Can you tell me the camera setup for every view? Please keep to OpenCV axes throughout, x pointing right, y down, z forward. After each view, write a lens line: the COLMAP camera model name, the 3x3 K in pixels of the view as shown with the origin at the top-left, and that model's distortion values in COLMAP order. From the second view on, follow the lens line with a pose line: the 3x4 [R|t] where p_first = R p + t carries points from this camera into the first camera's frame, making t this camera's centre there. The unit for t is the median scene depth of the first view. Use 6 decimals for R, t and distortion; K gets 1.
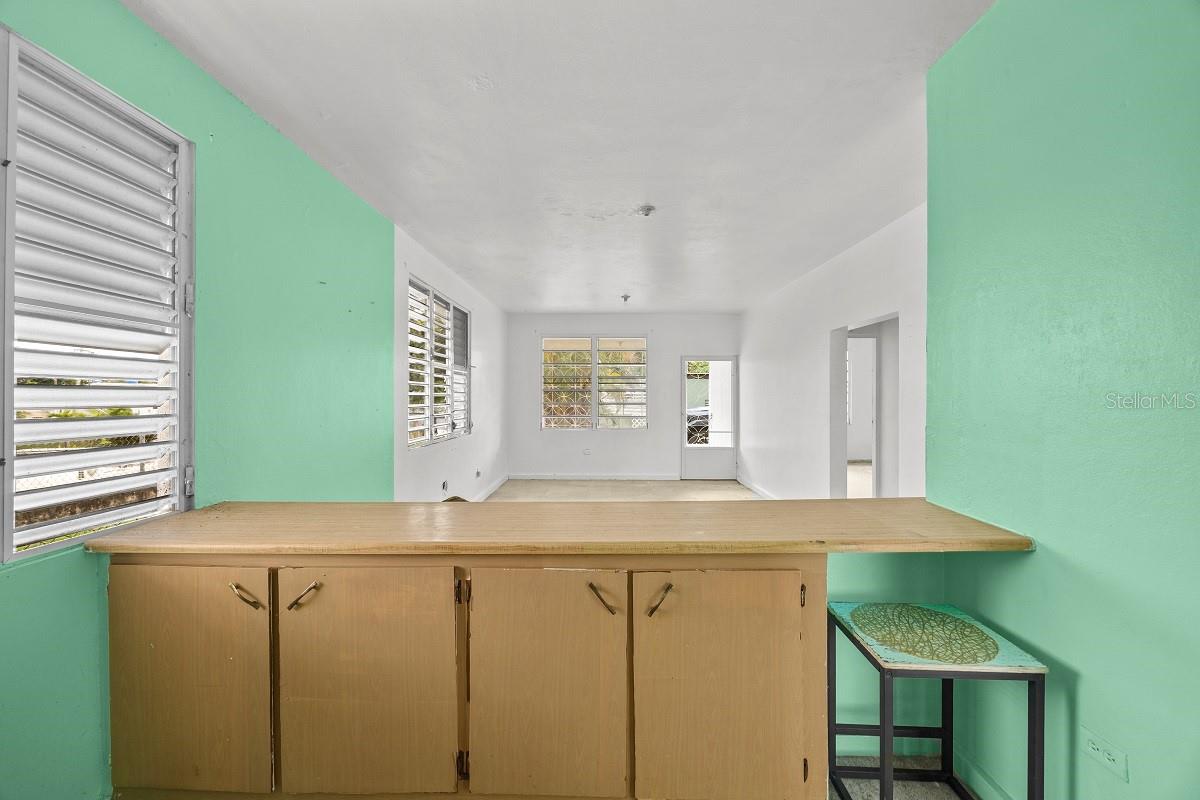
lens RADIAL K [[463.9, 0, 594.8], [0, 463.9, 399.6], [0, 0, 1]] dist [-0.001887, 0.000063]
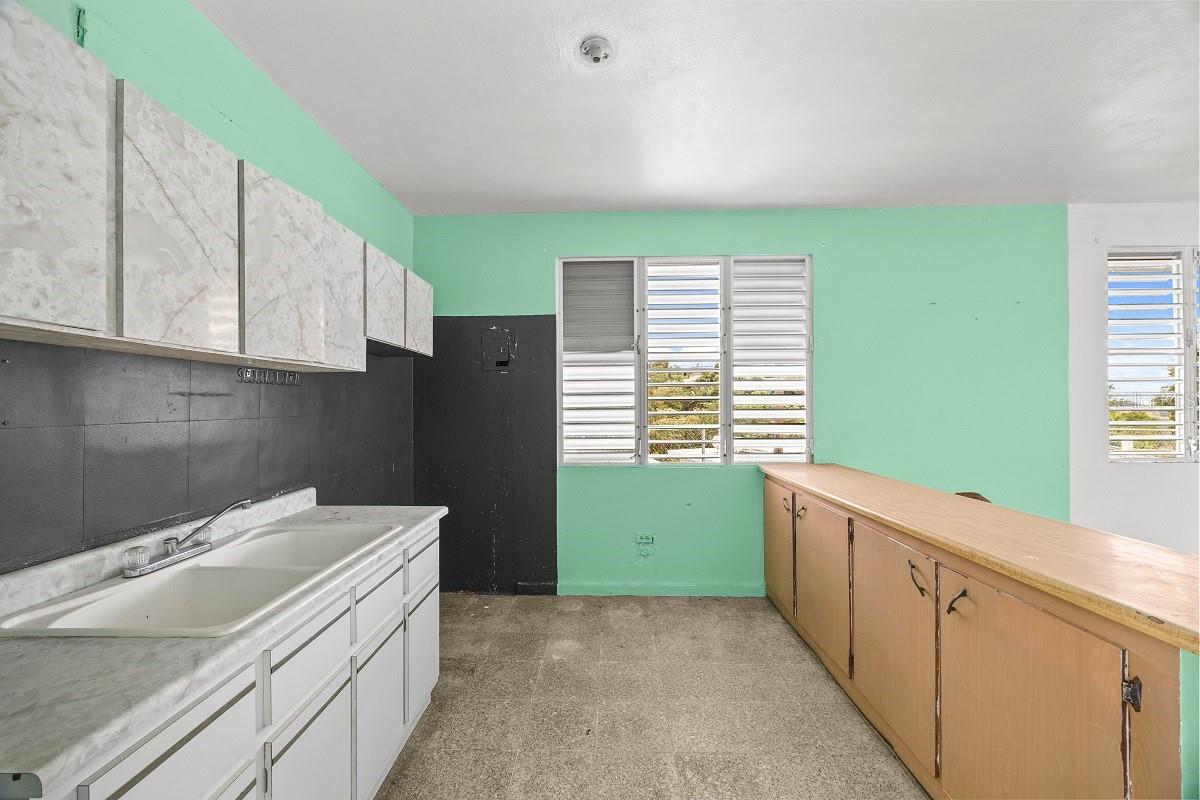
lens RADIAL K [[463.9, 0, 594.8], [0, 463.9, 399.6], [0, 0, 1]] dist [-0.001887, 0.000063]
pose [[-0.004751, -0.004826, -0.999977, 1.124849], [0.001962, 0.999986, -0.004835, 0.005190], [0.999987, -0.001985, -0.004741, 0.231816]]
